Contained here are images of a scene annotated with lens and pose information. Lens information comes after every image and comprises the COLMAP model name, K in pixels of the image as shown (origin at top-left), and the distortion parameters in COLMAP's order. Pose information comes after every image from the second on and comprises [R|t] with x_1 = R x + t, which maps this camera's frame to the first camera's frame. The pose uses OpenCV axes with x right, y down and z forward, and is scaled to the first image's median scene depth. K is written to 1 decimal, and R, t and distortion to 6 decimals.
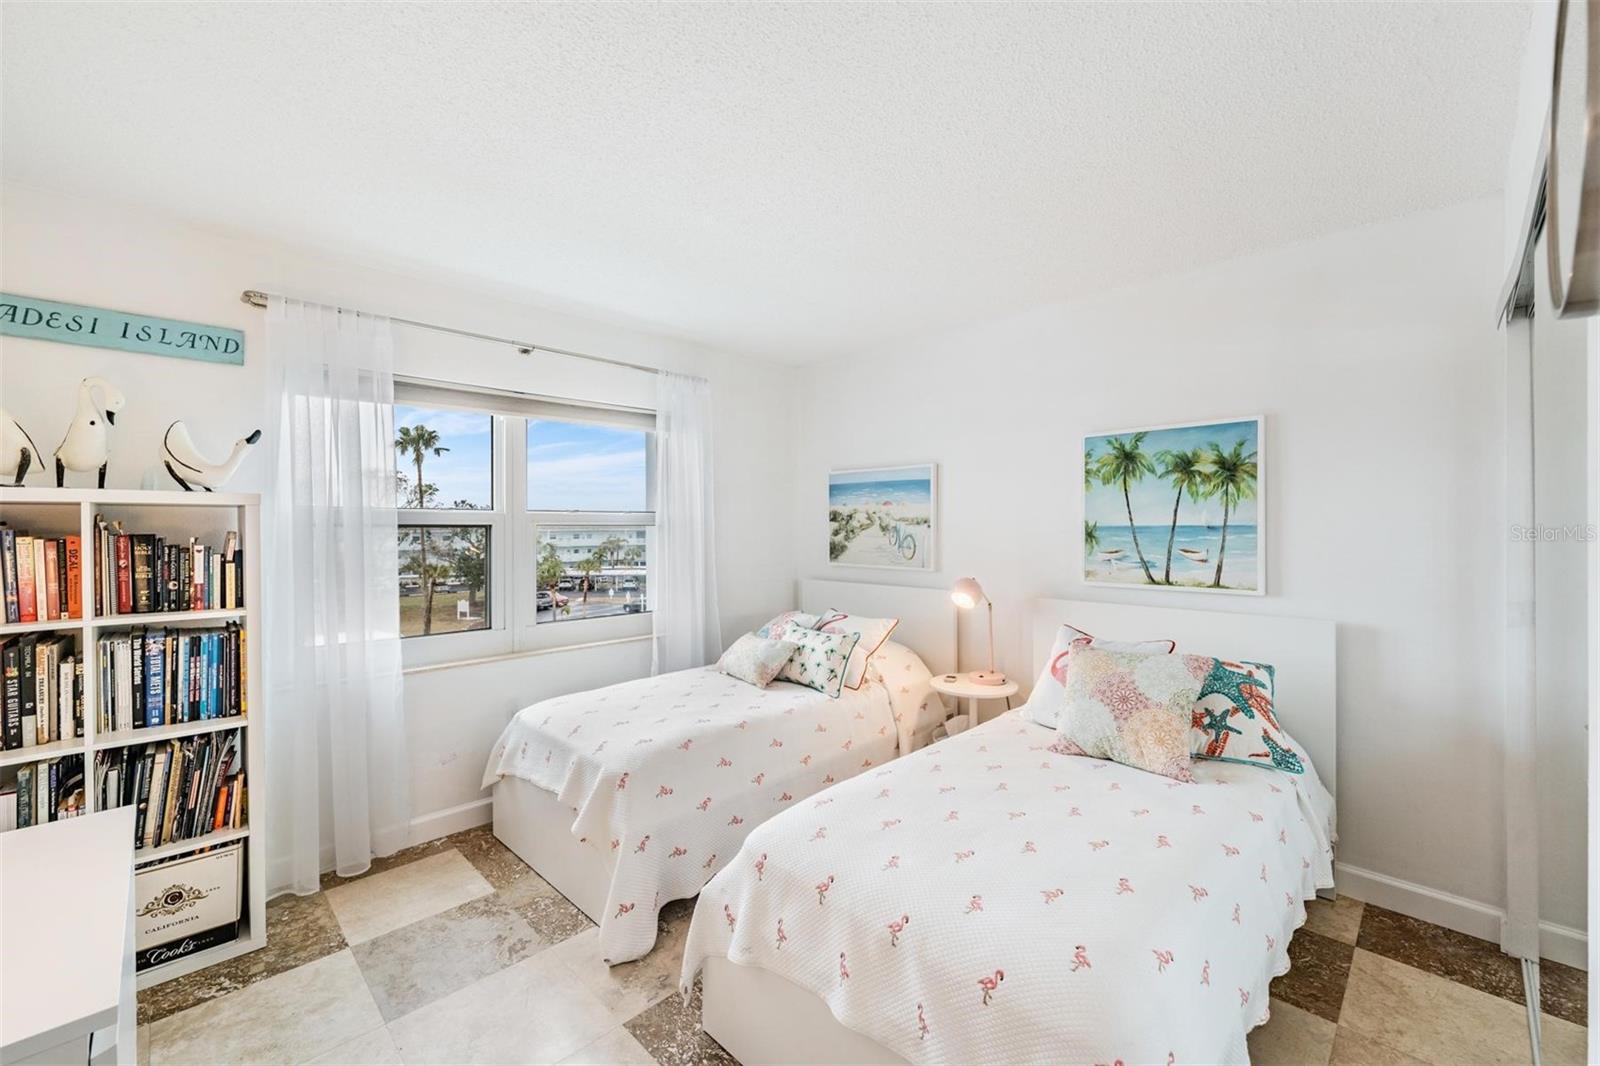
lens RADIAL K [[645.2, 0, 795.3], [0, 645.2, 528.0], [0, 0, 1]] dist [0.001278, 0.000064]
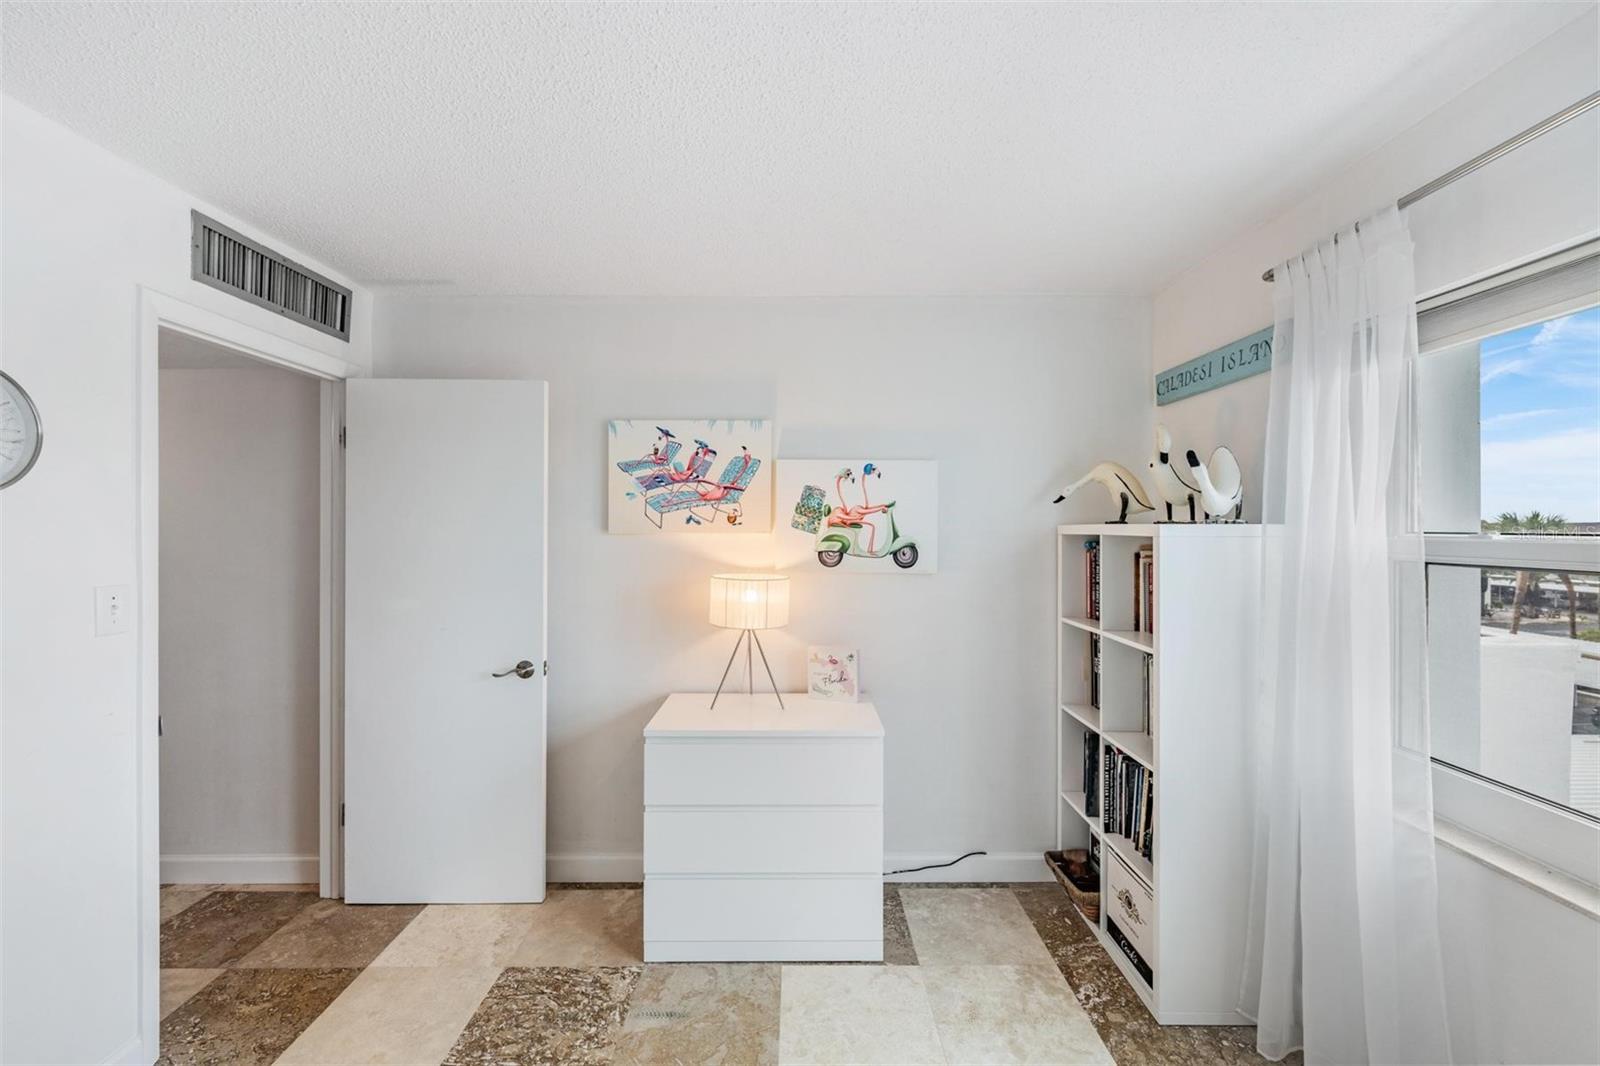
lens RADIAL K [[645.2, 0, 800.6], [0, 645.2, 532.5], [0, 0, 1]] dist [0.001278, 0.000064]
pose [[-0.695044, 0.005883, -0.718943, 0.196042], [-0.000531, 0.999962, 0.008697, -0.055221], [0.718967, 0.006426, -0.695015, 1.412860]]
